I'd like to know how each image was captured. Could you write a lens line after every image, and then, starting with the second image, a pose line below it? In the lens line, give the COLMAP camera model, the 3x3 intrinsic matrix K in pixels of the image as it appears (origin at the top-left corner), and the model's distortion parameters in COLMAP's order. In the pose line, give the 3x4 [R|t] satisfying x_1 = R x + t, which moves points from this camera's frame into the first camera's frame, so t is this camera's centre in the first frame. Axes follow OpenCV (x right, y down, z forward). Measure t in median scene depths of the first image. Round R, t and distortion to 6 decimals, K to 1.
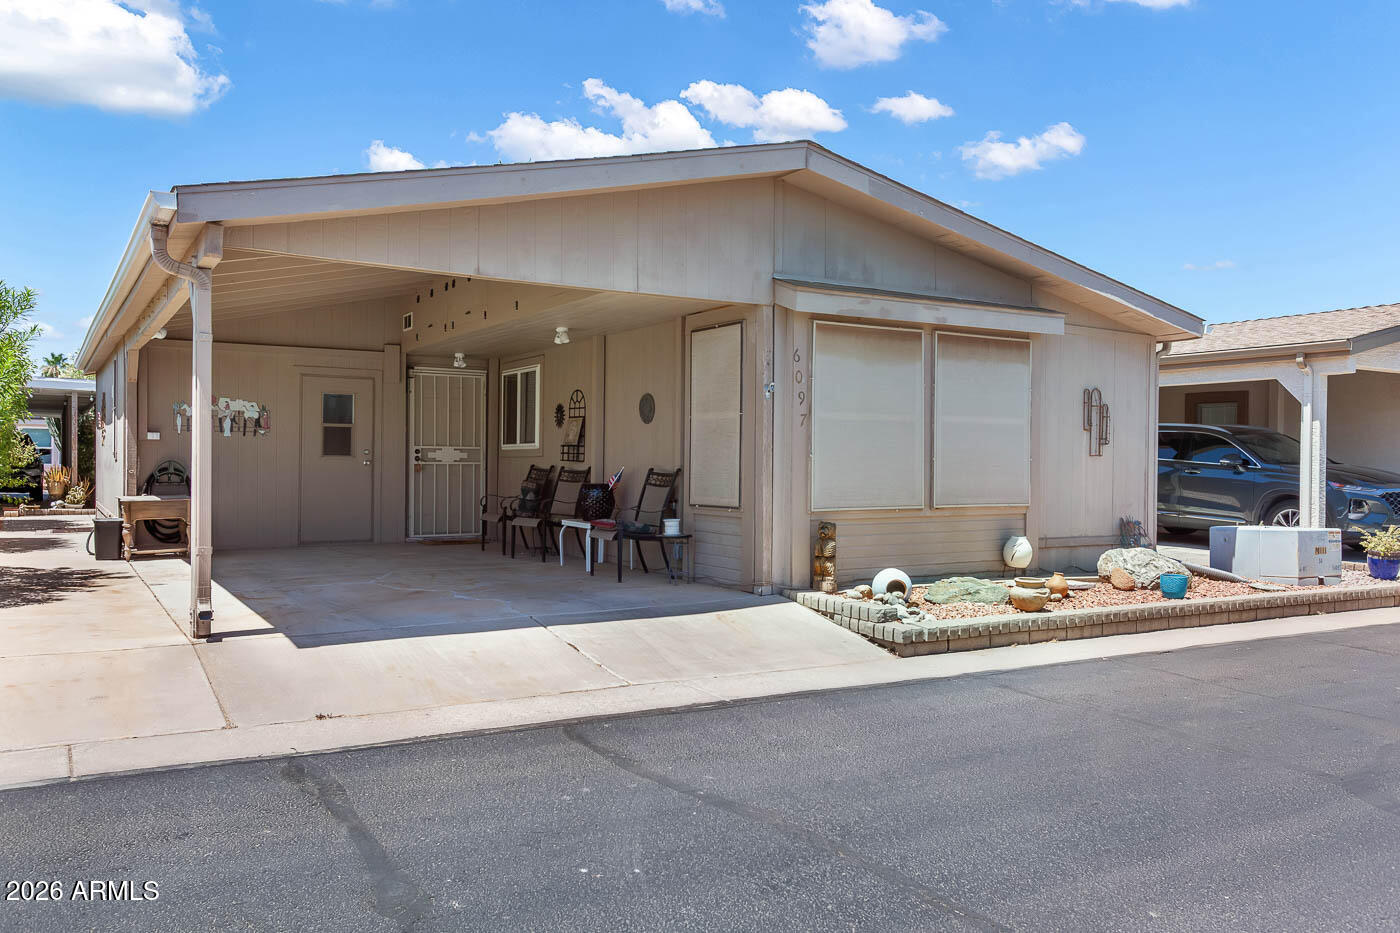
lens RADIAL K [[1115.4, 0, 701.1], [0, 1115.4, 460.6], [0, 0, 1]] dist [-0.001391, -0.006566]
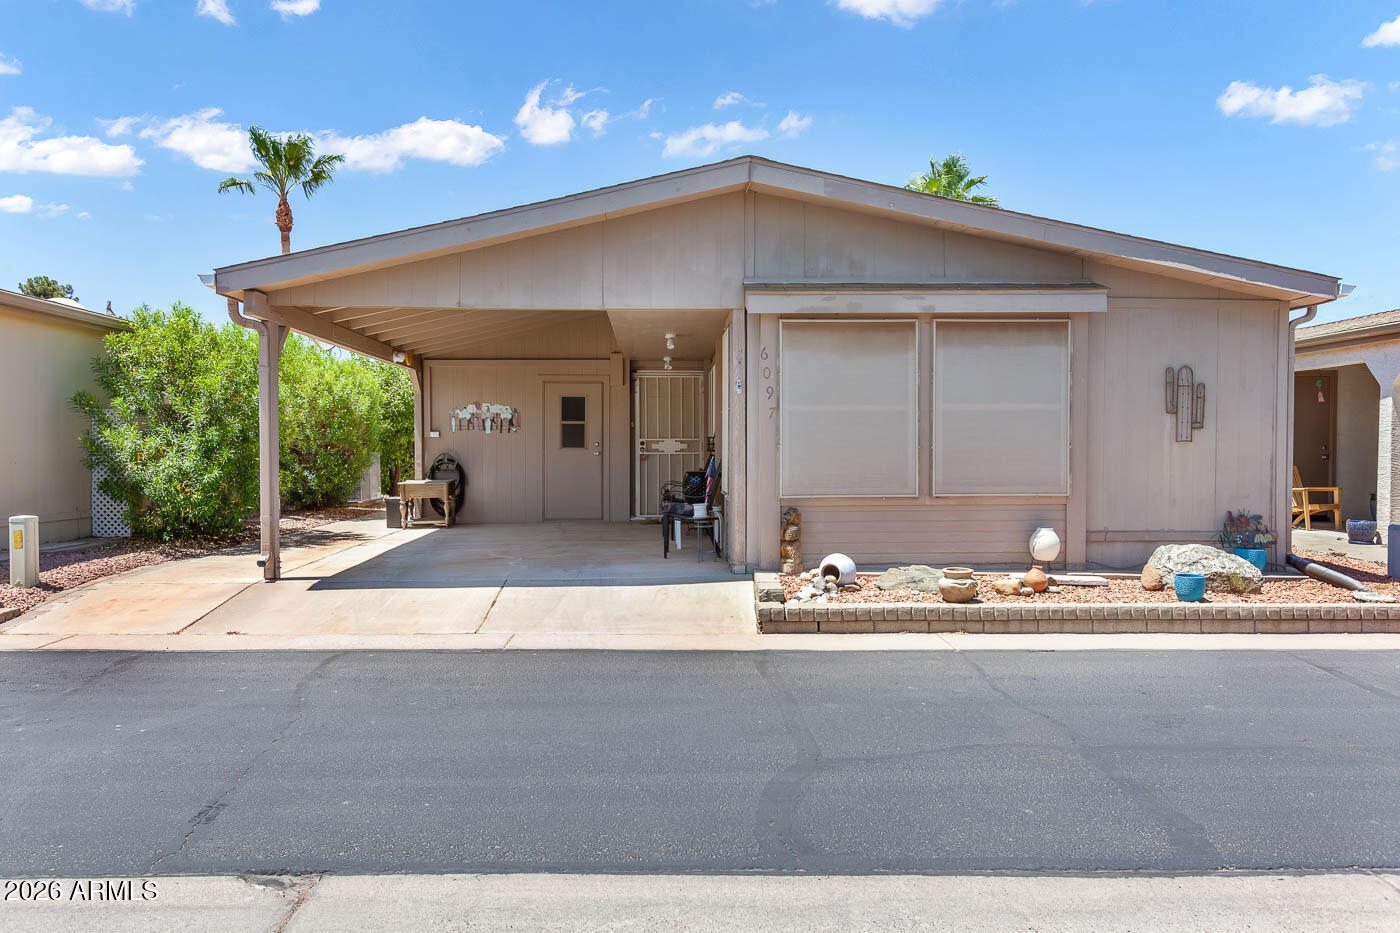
lens RADIAL K [[1115.4, 0, 687.9], [0, 1115.4, 461.4], [0, 0, 1]] dist [-0.001391, -0.006566]
pose [[0.865771, -0.003172, -0.500430, 0.509871], [0.009943, 0.999892, 0.010864, -0.002049], [0.500341, -0.014382, 0.865709, 0.024723]]
